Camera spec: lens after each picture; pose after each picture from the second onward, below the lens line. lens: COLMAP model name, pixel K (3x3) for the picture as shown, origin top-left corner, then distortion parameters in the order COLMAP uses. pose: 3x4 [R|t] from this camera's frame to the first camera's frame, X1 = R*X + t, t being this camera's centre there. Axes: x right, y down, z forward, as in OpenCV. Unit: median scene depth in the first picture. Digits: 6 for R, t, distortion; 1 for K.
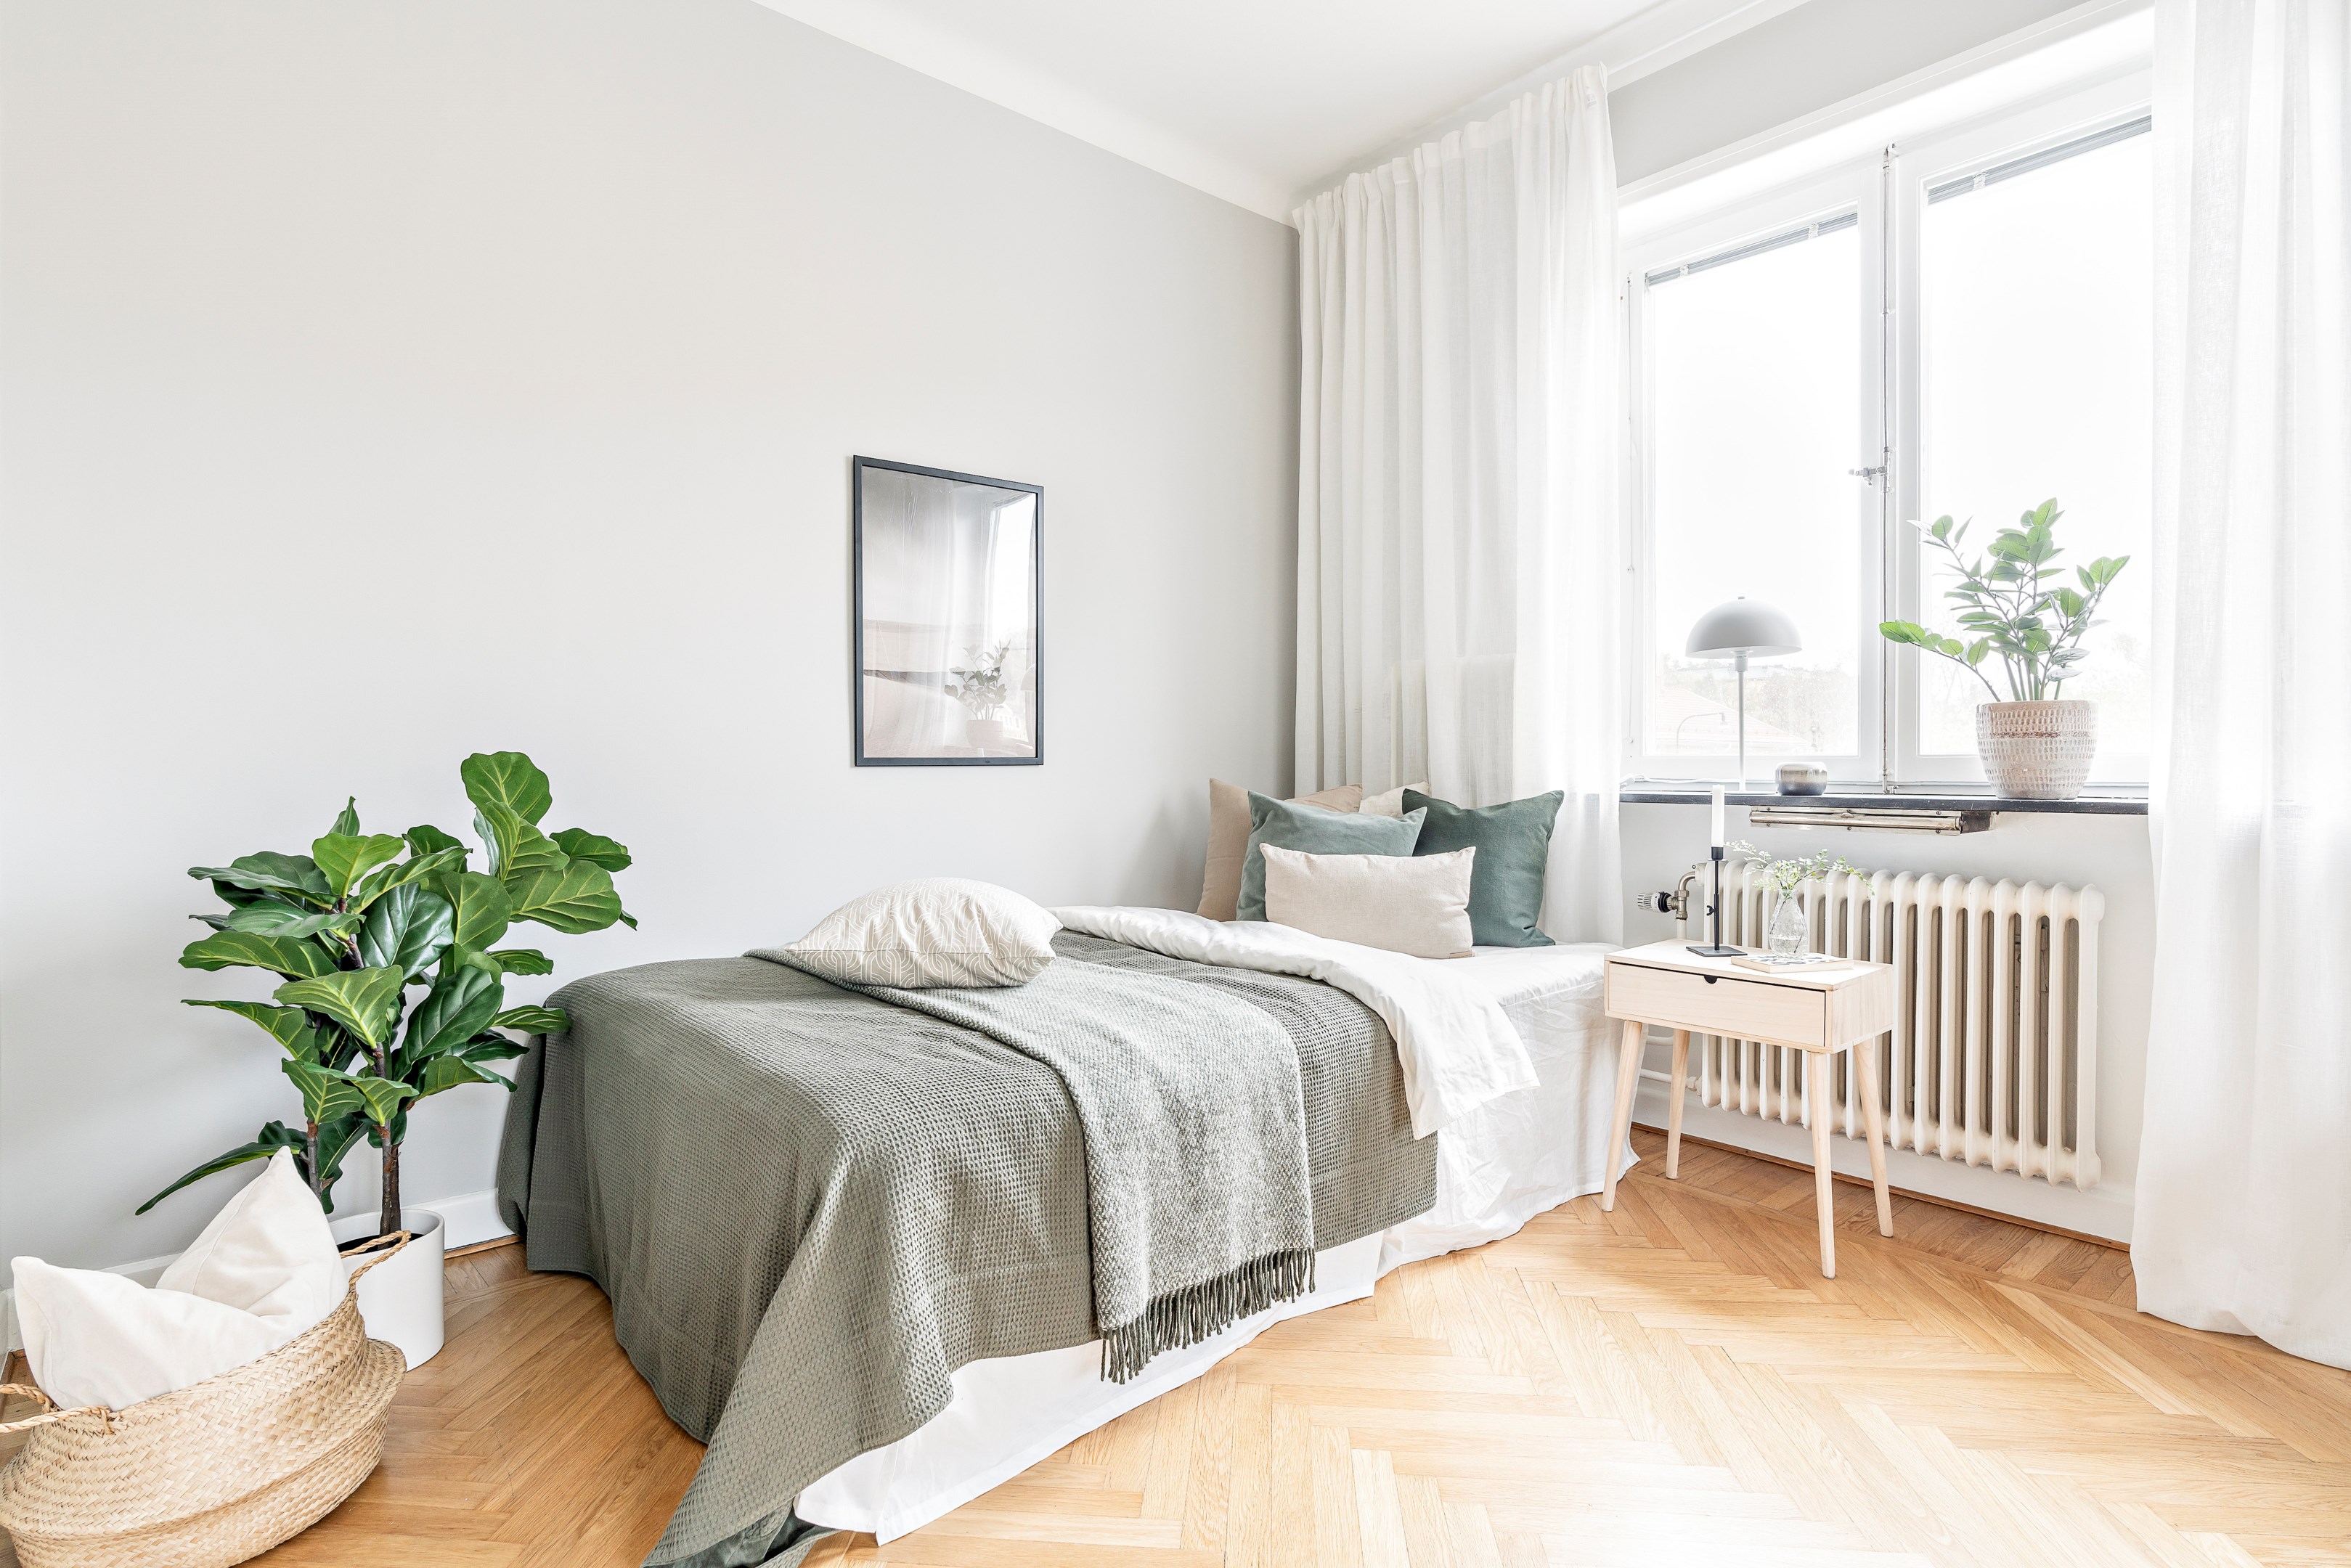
lens RADIAL K [[1144.7, 0, 1175.5], [0, 1144.7, 784.0], [0, 0, 1]] dist [-0.004124, -0.000808]
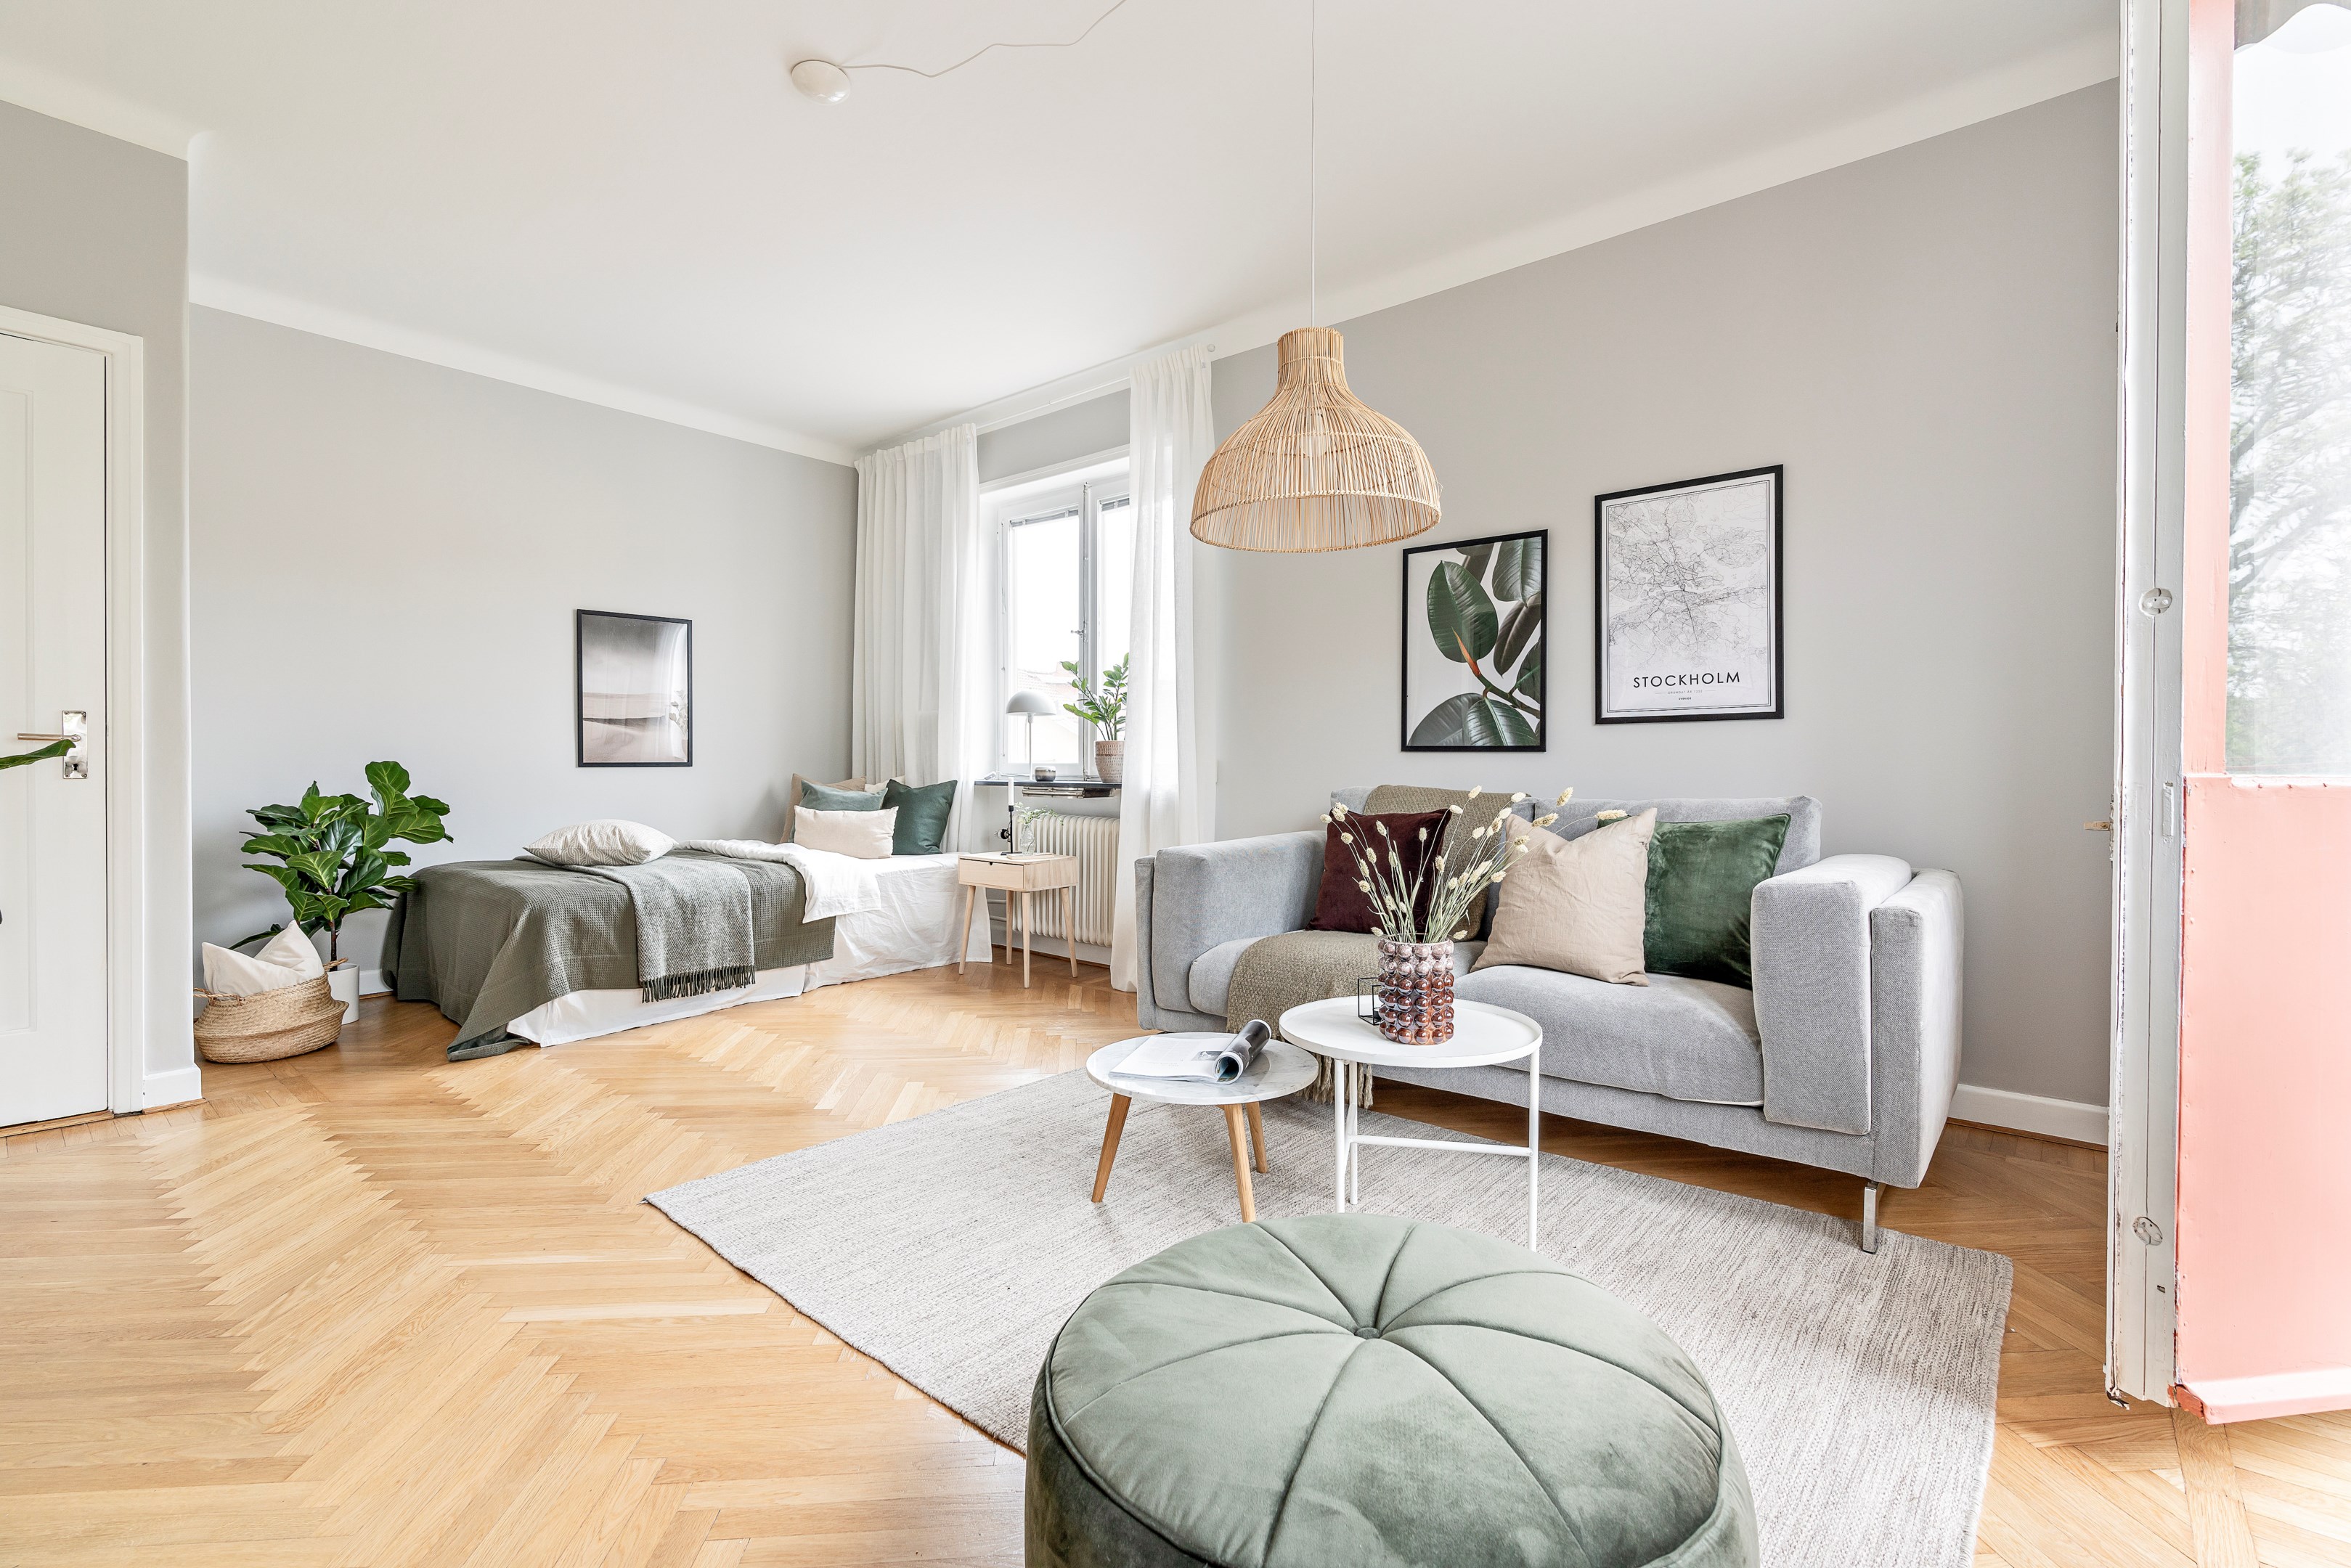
lens RADIAL K [[1028.2, 0, 1175.5], [0, 1028.2, 784.0], [0, 0, 1]] dist [0.000617, 0.000266]
pose [[0.989172, 0.000207, 0.146762, 0.636406], [-0.000925, 0.999988, 0.004821, 0.005715], [-0.146759, -0.004905, 0.989160, -1.204175]]
